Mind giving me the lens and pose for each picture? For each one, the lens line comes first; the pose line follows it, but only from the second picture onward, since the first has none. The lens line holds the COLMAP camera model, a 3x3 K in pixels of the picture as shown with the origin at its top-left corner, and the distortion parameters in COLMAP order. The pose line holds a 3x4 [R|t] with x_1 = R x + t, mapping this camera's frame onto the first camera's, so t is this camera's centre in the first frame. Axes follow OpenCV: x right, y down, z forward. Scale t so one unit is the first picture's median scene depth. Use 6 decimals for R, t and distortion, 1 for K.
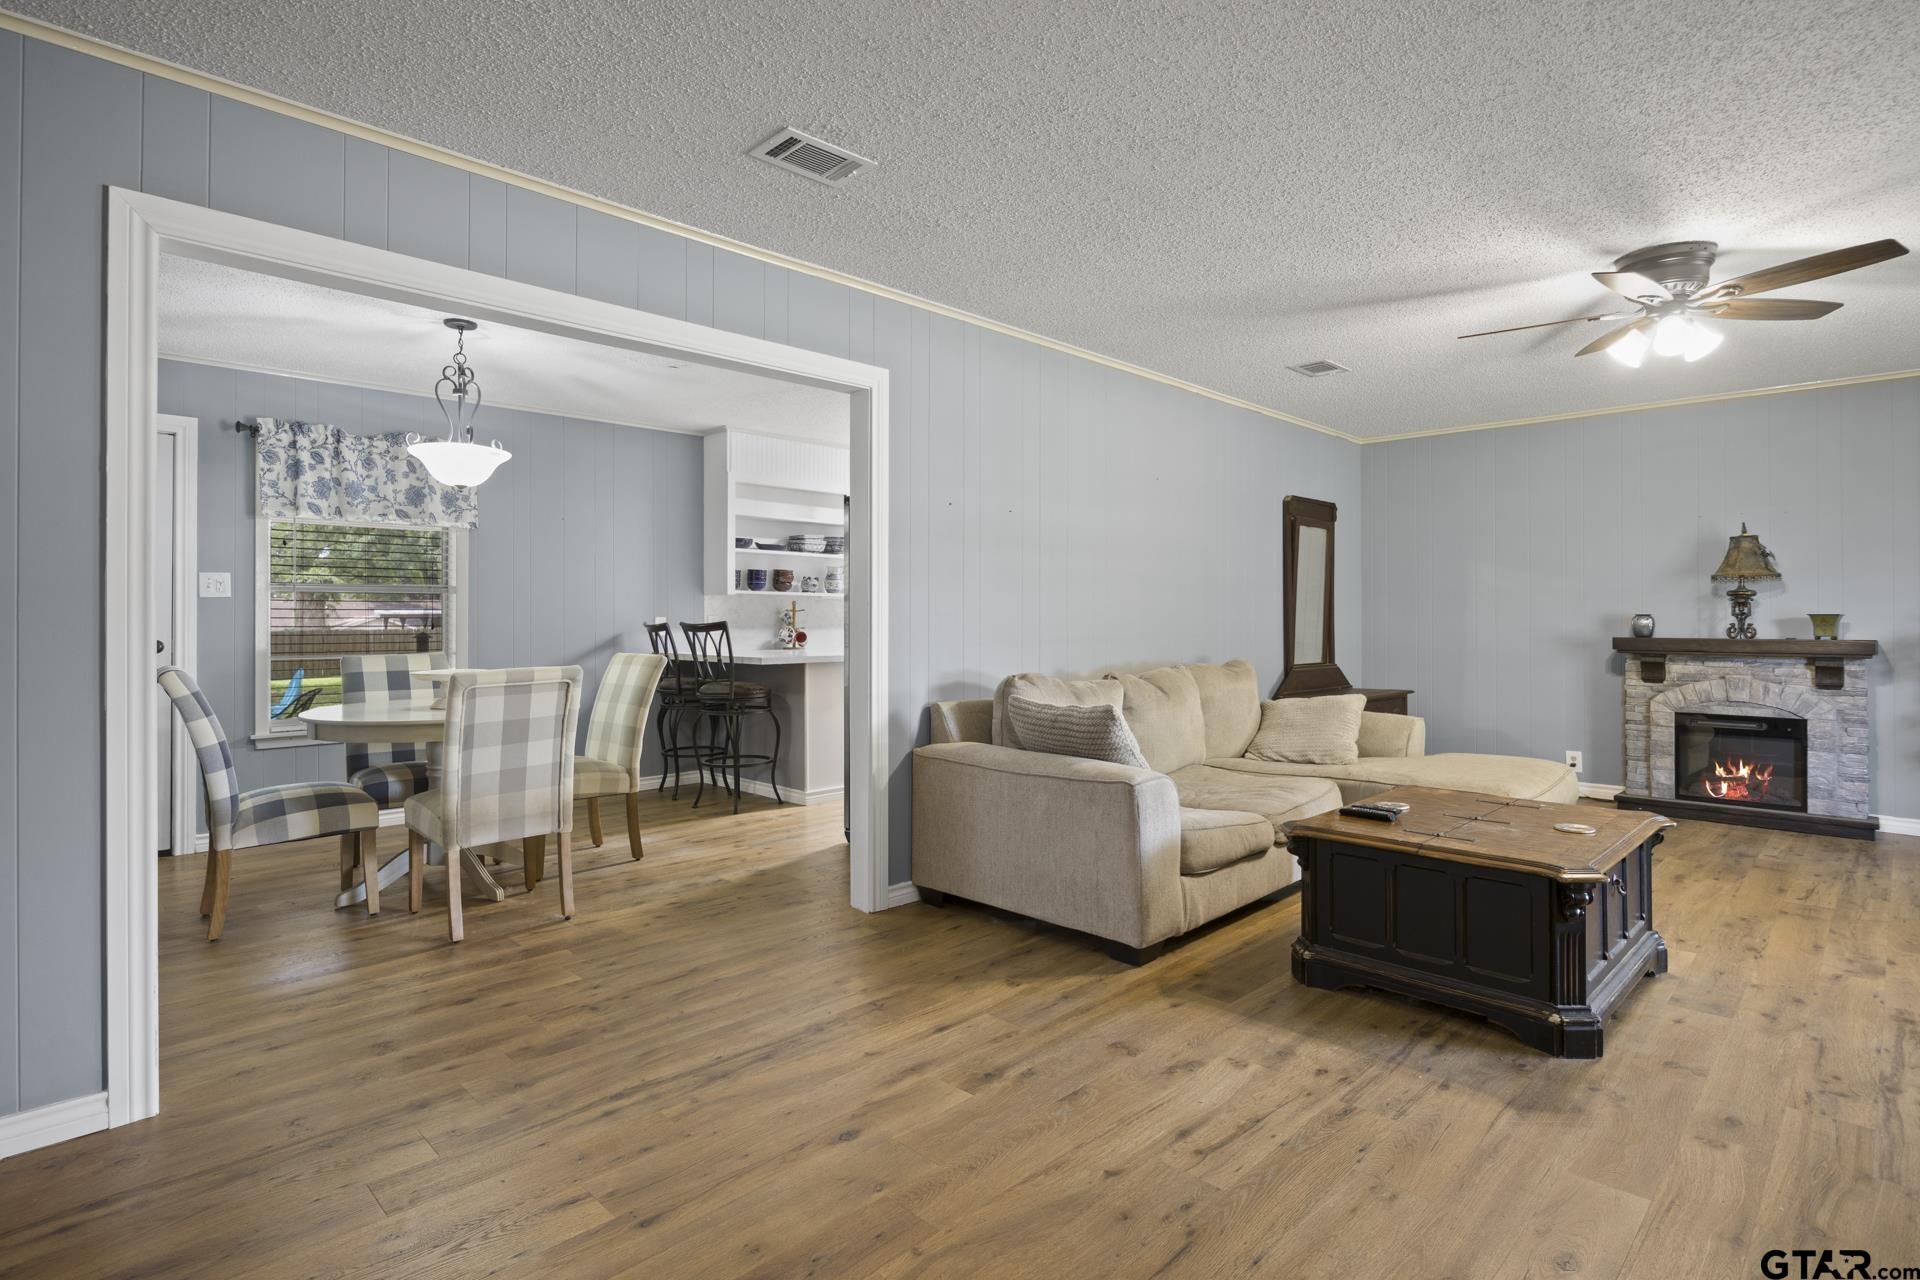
lens RADIAL K [[964.1, 0, 968.9], [0, 964.1, 650.8], [0, 0, 1]] dist [-0.007618, -0.001509]
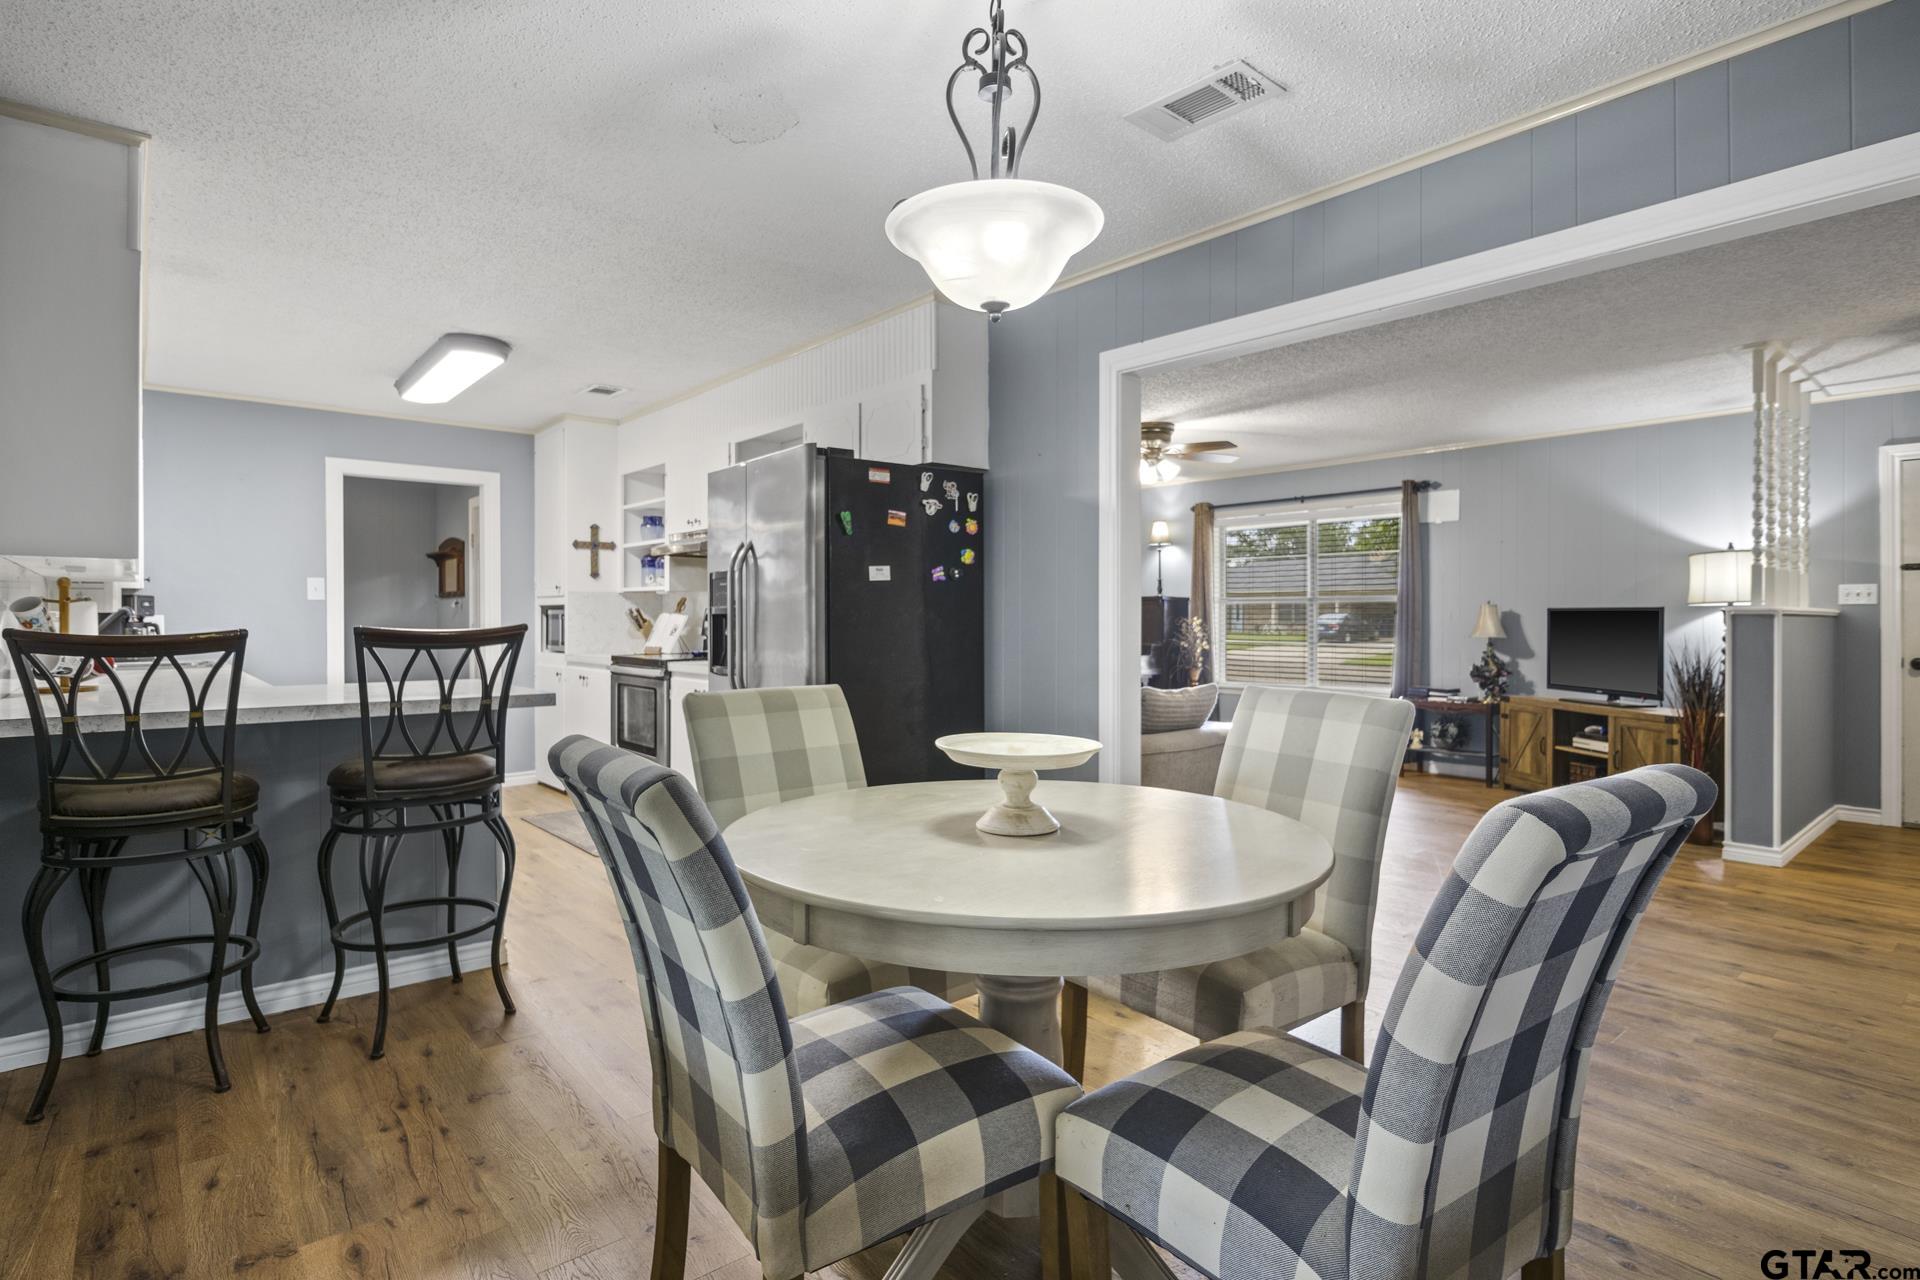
lens RADIAL K [[964.1, 0, 952.2], [0, 964.1, 638.3], [0, 0, 1]] dist [-0.007618, -0.001509]
pose [[0.103851, -0.019699, 0.994398, -0.759037], [0.036009, 0.999223, 0.016034, -0.025382], [-0.993941, 0.034142, 0.104480, 0.760116]]
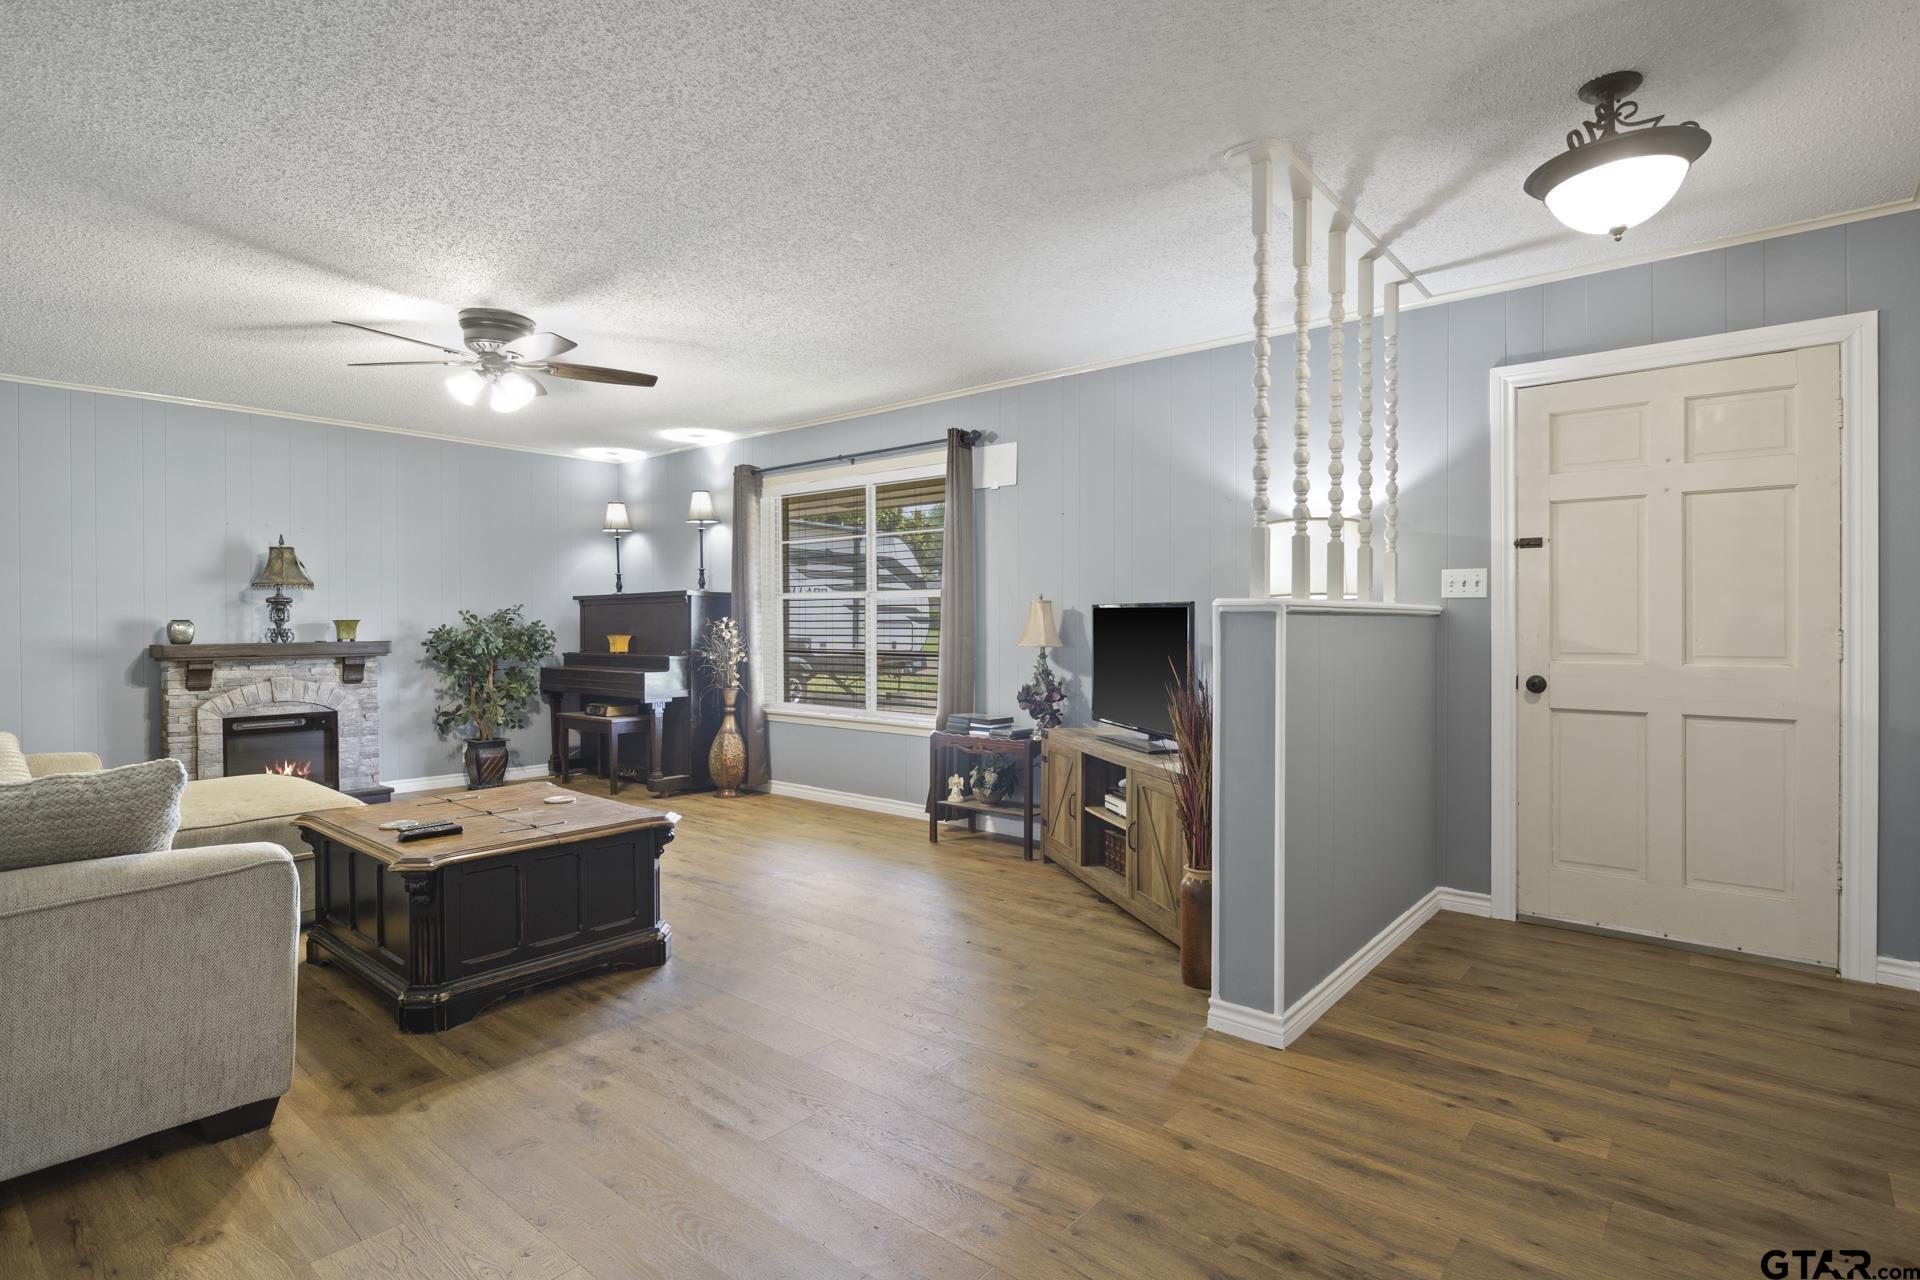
lens RADIAL K [[964.1, 0, 957.9], [0, 964.1, 650.4], [0, 0, 1]] dist [-0.007618, -0.001509]
pose [[-0.069128, -0.031098, 0.997123, -0.323401], [0.039048, 0.998664, 0.033853, -0.010821], [-0.996843, 0.041276, -0.067822, 0.323916]]
